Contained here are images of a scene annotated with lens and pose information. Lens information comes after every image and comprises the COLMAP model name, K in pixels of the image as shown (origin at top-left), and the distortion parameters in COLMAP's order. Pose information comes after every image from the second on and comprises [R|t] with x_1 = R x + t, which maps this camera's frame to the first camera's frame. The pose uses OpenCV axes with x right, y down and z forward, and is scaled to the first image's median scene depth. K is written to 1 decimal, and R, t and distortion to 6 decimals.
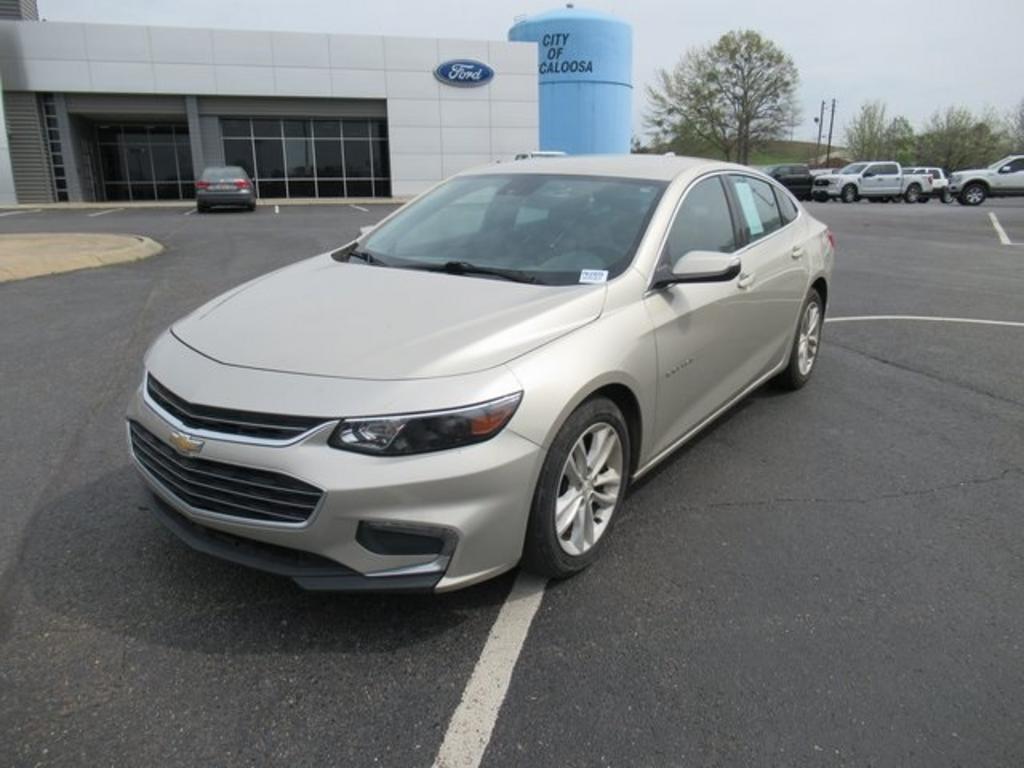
lens RADIAL K [[772.6, 0, 516.9], [0, 772.6, 387.9], [0, 0, 1]] dist [0.002890, -0.001901]
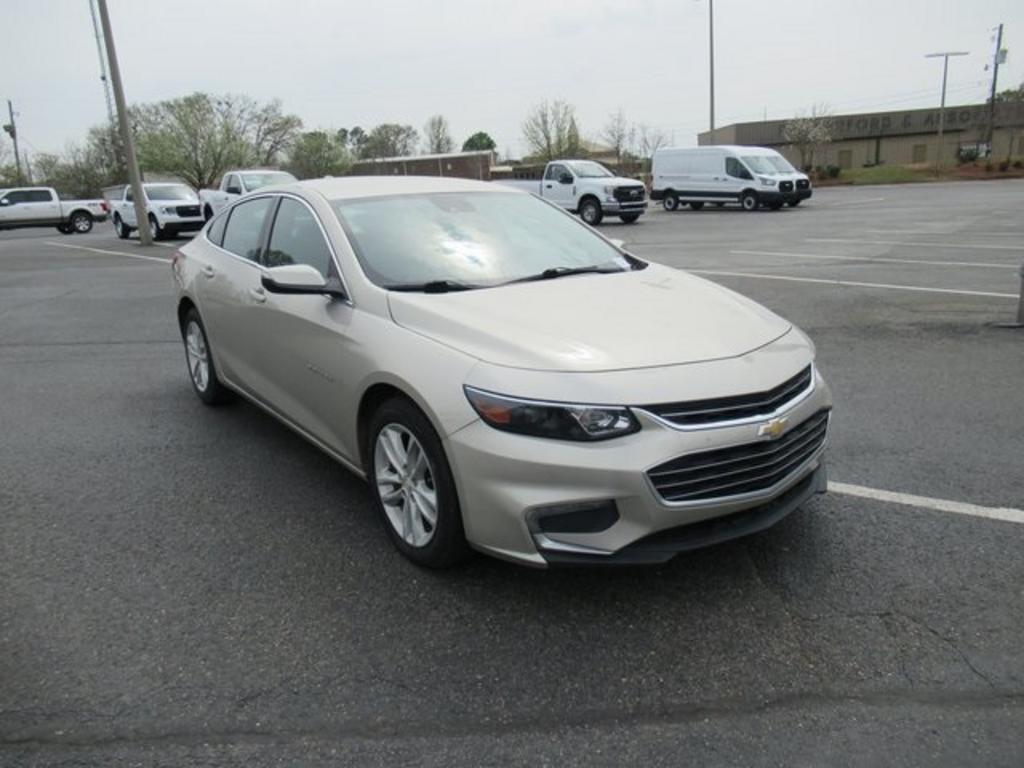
lens RADIAL K [[772.6, 0, 508.5], [0, 772.6, 387.8], [0, 0, 1]] dist [0.002890, -0.001901]
pose [[0.300280, -0.254634, 0.919235, -0.118998], [0.293532, 0.941611, 0.164947, -0.021015], [-0.907563, 0.220295, 0.357491, 0.074035]]
